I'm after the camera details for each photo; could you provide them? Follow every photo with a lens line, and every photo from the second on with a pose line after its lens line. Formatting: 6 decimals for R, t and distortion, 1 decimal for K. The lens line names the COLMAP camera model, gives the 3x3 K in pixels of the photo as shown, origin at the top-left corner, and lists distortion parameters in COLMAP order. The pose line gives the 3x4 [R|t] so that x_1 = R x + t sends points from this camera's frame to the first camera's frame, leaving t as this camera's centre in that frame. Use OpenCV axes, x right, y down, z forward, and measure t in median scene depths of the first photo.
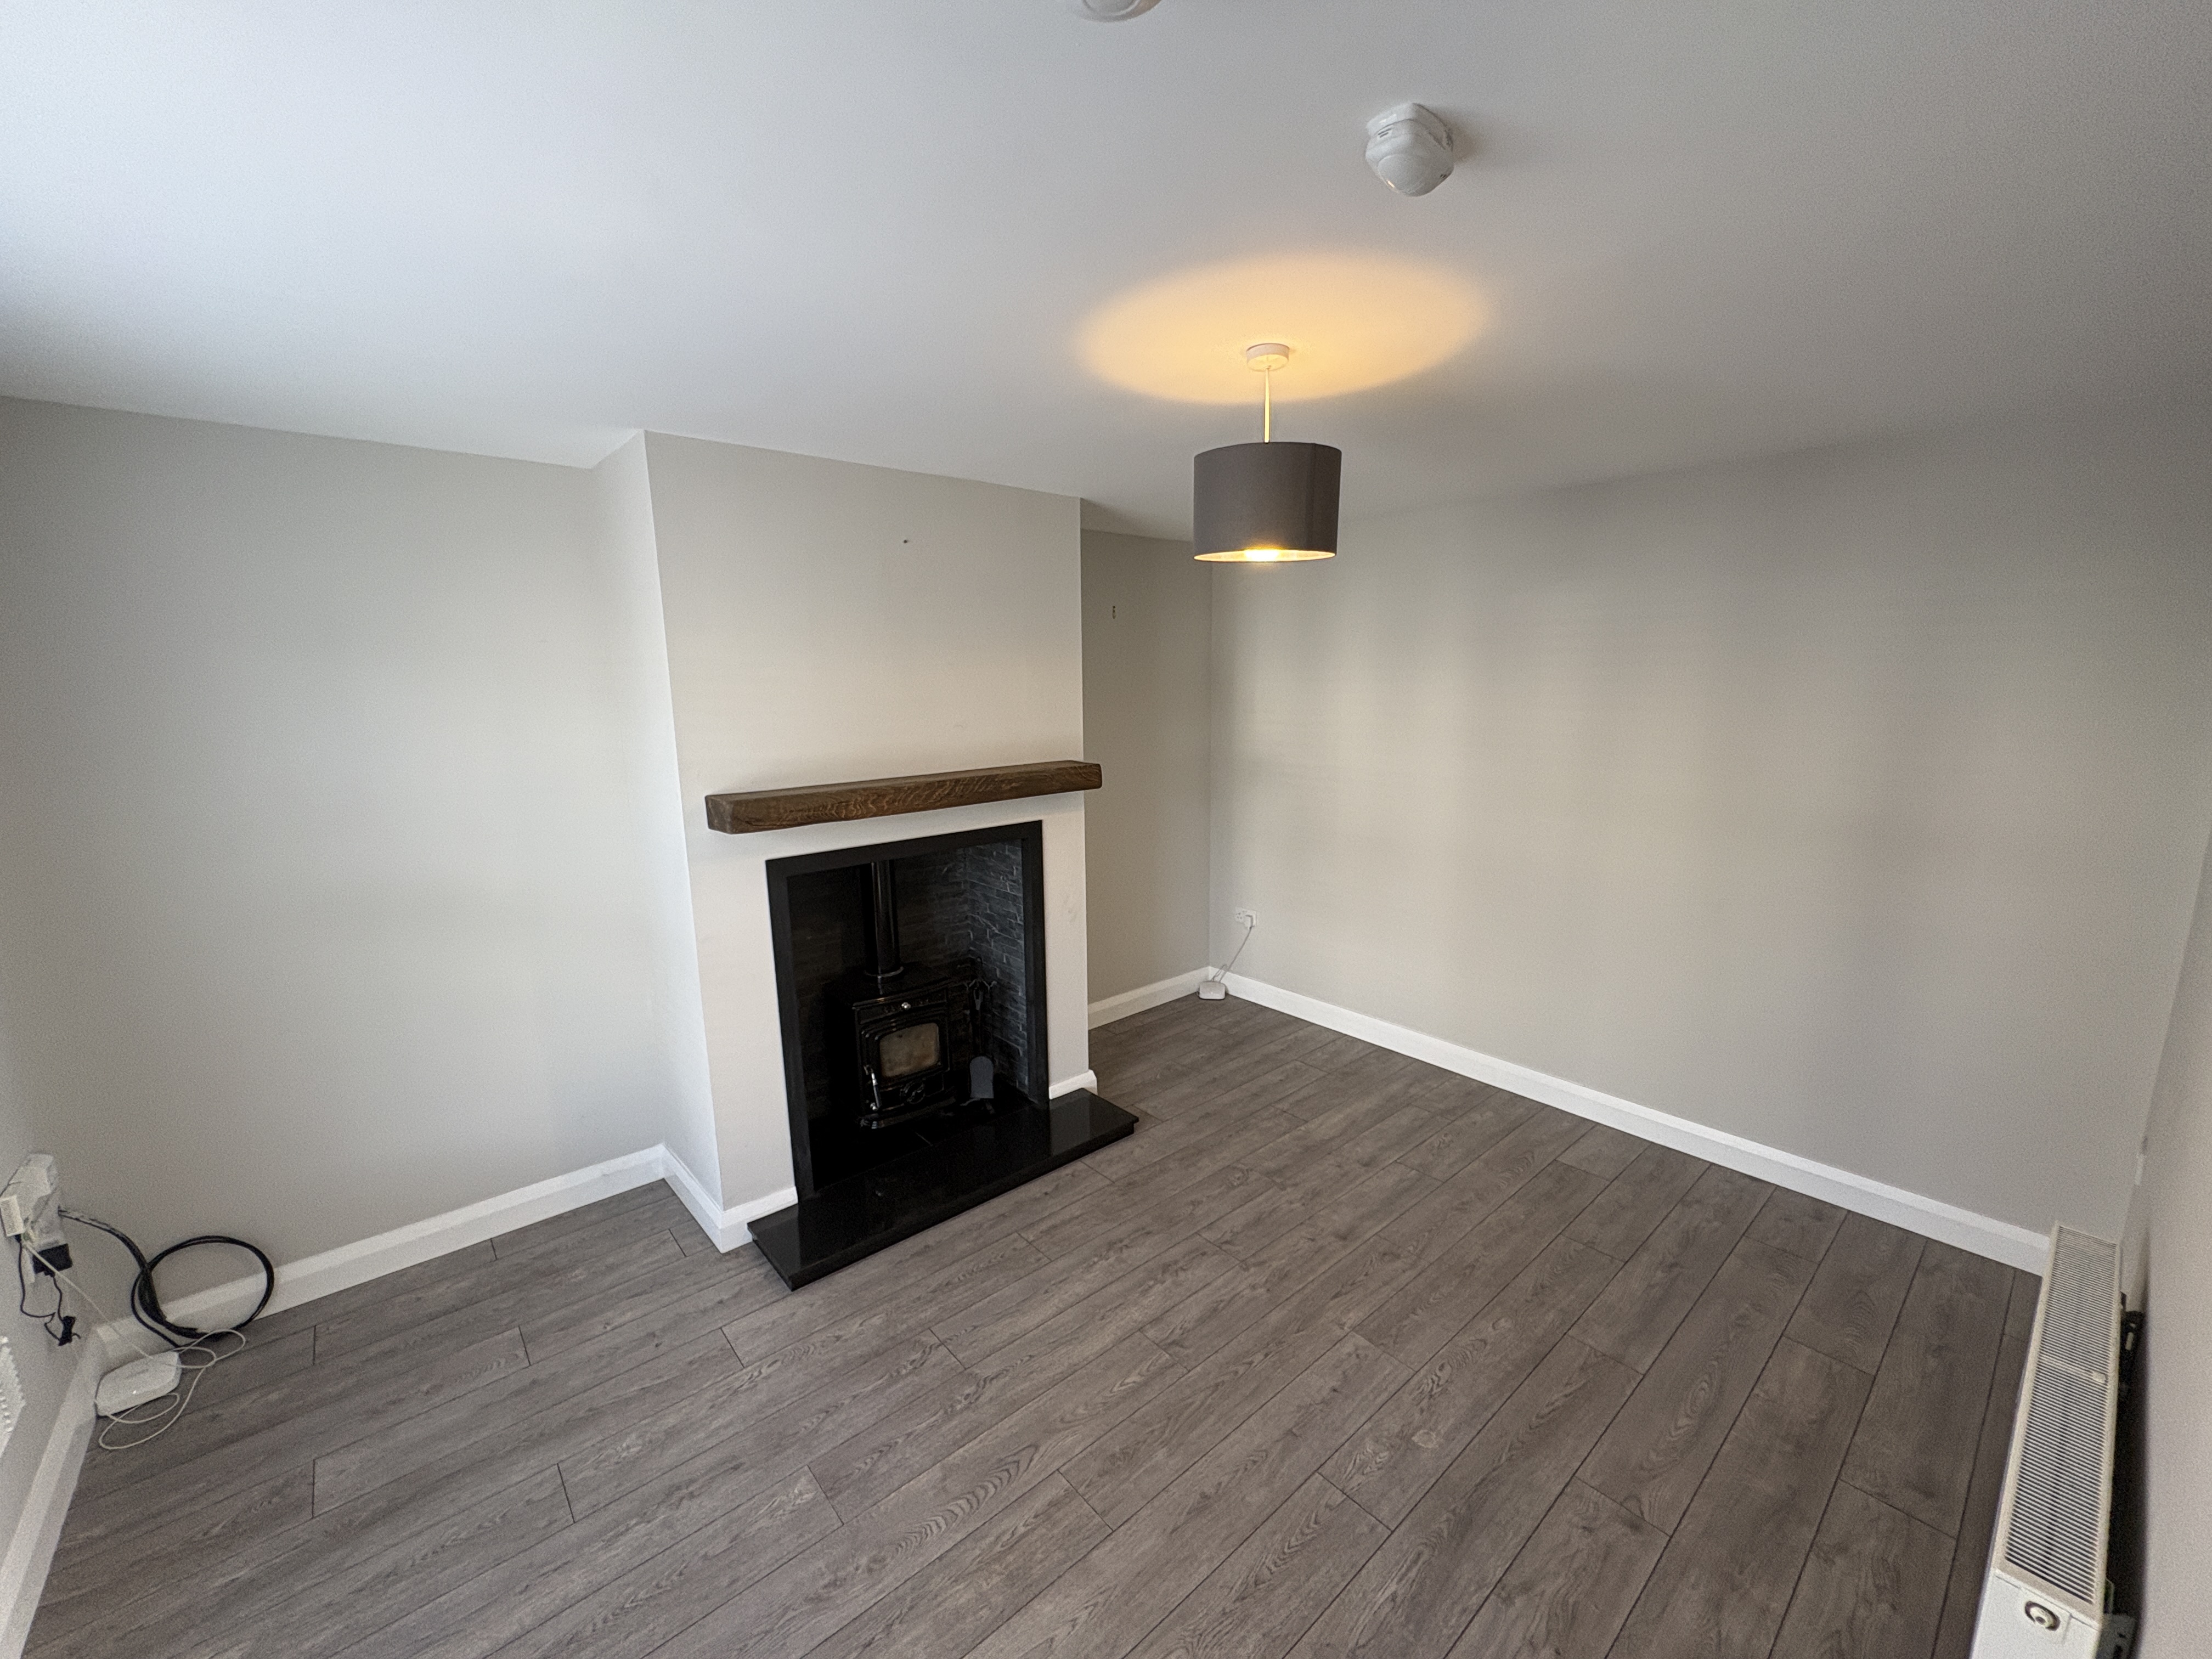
lens RADIAL K [[888.7, 0, 1112.3], [0, 888.7, 838.1], [0, 0, 1]] dist [-0.000426, 0.000399]
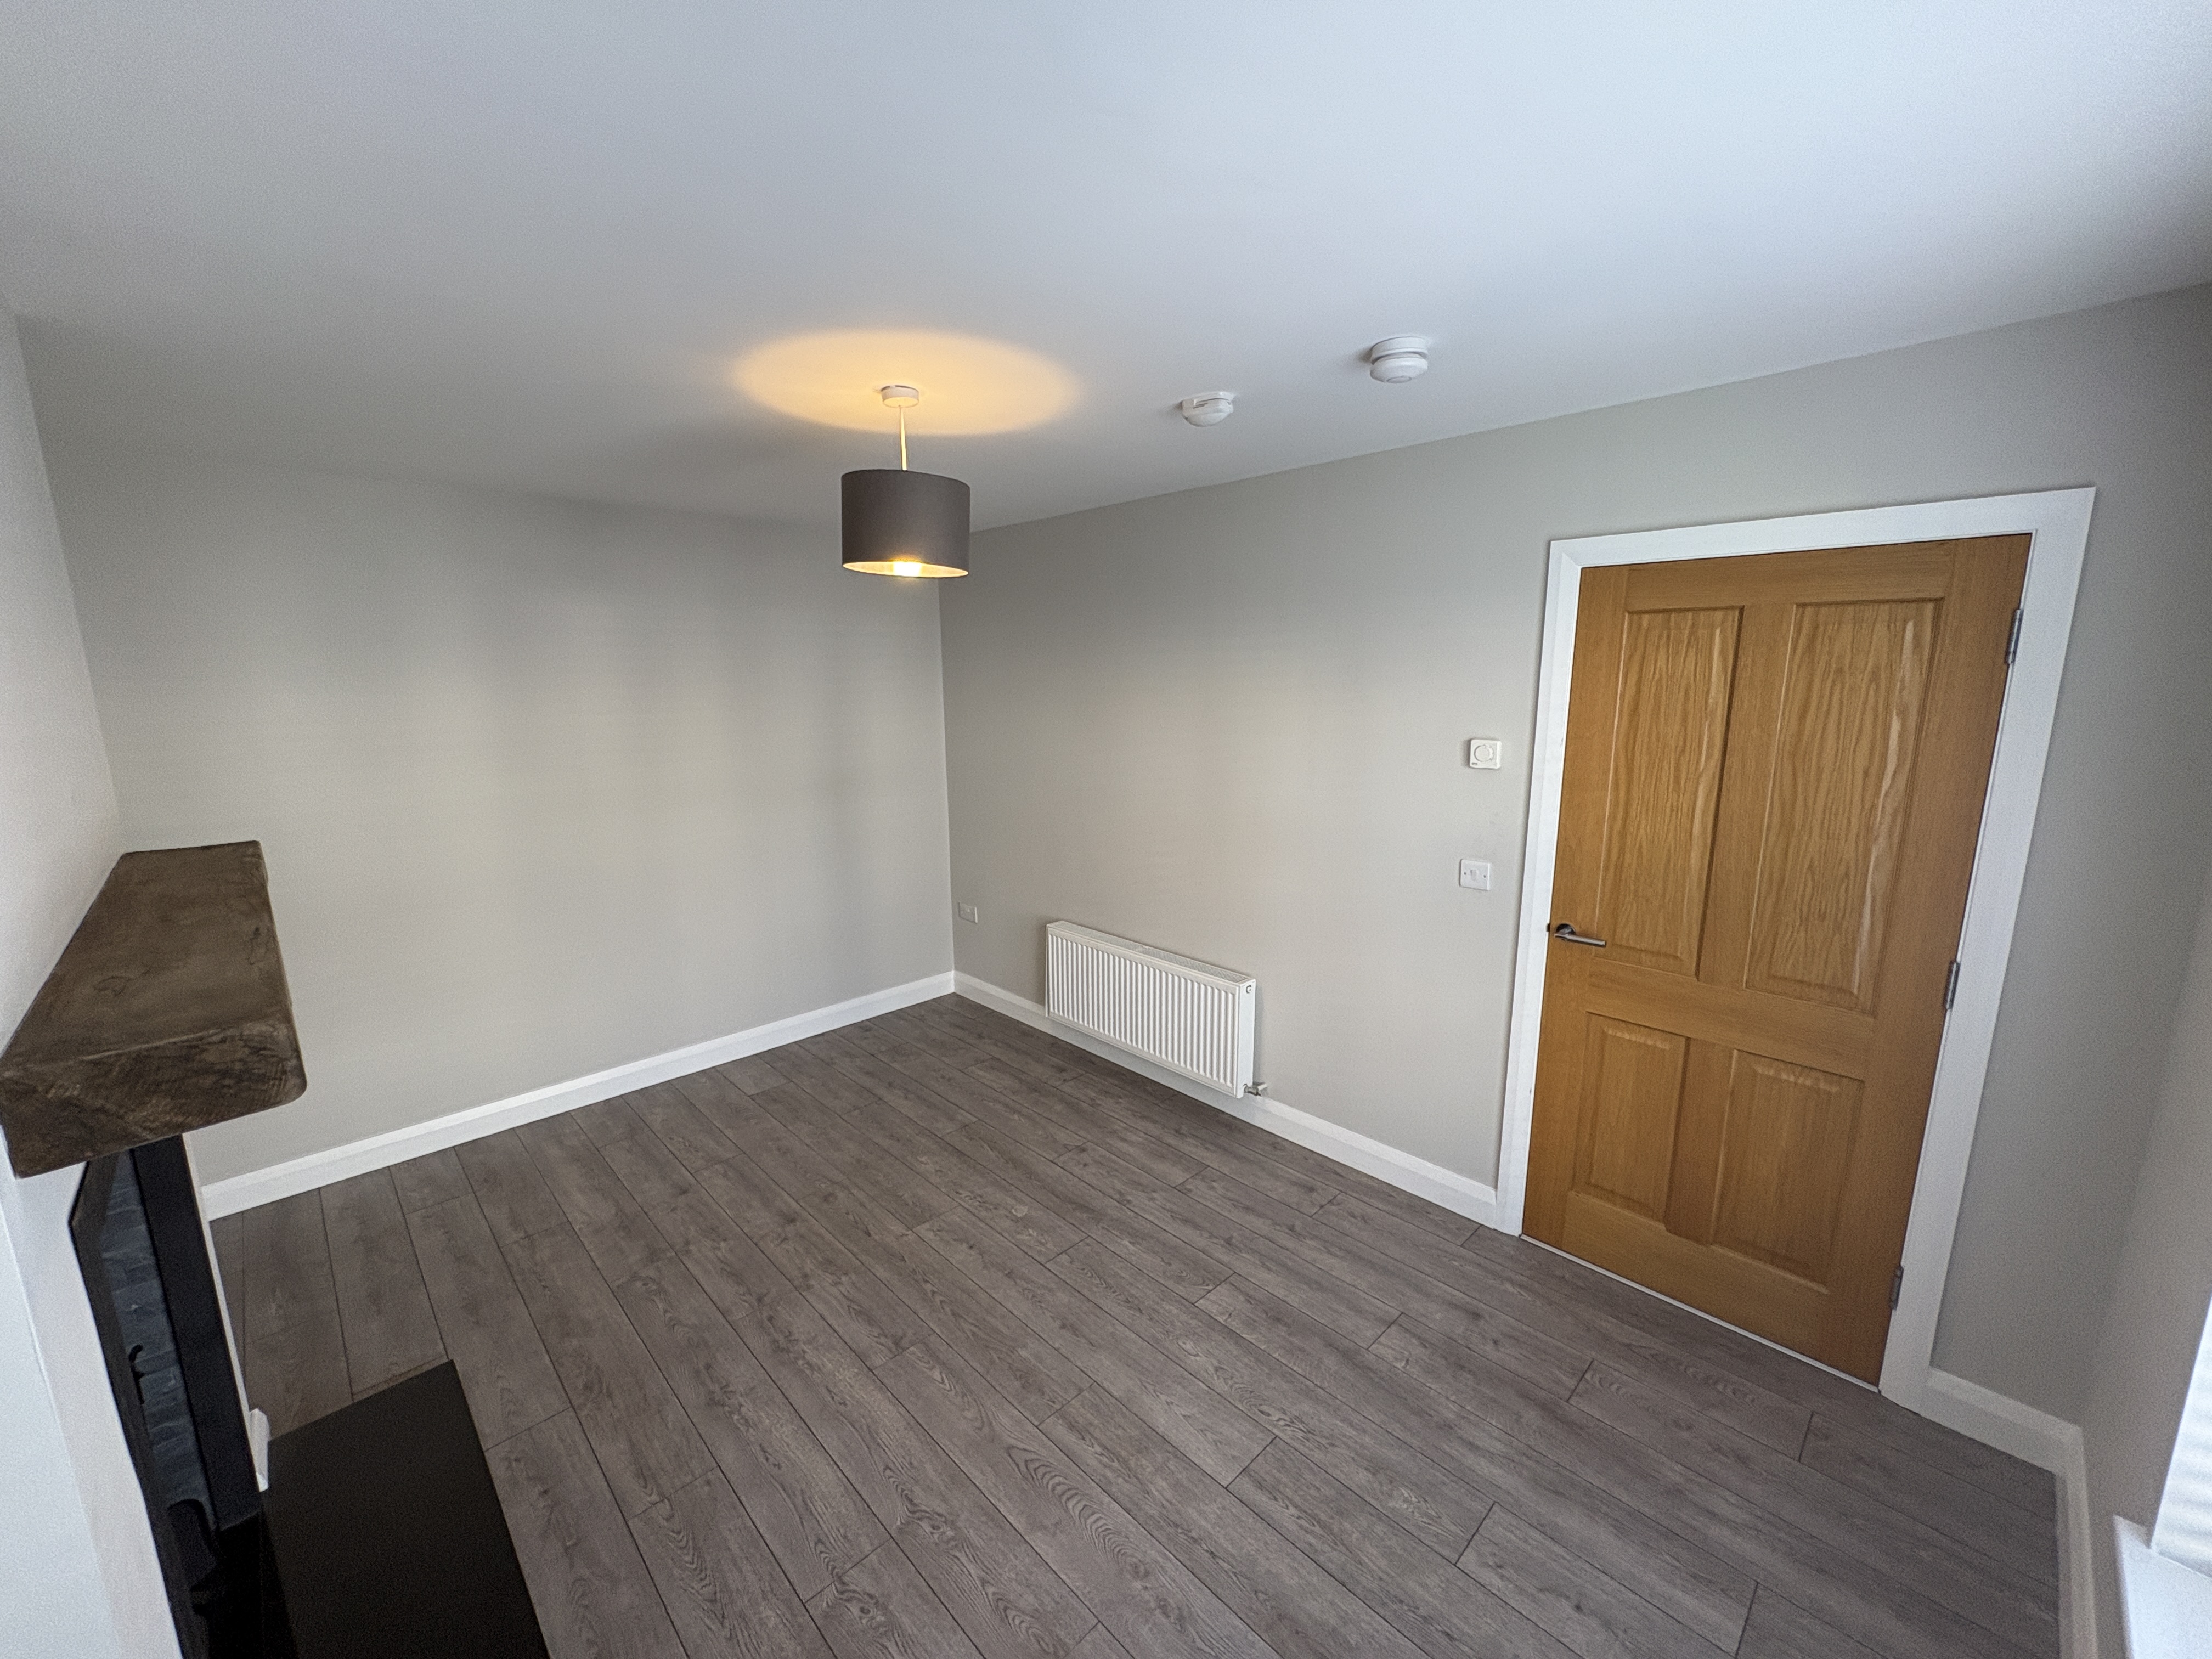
lens RADIAL K [[888.7, 0, 1112.2], [0, 888.7, 831.3], [0, 0, 1]] dist [-0.000426, 0.000399]
pose [[-0.068289, -0.165731, 0.983804, -0.903673], [0.191955, 0.965499, 0.175971, -0.123919], [-0.979025, 0.200863, -0.034120, 0.742837]]
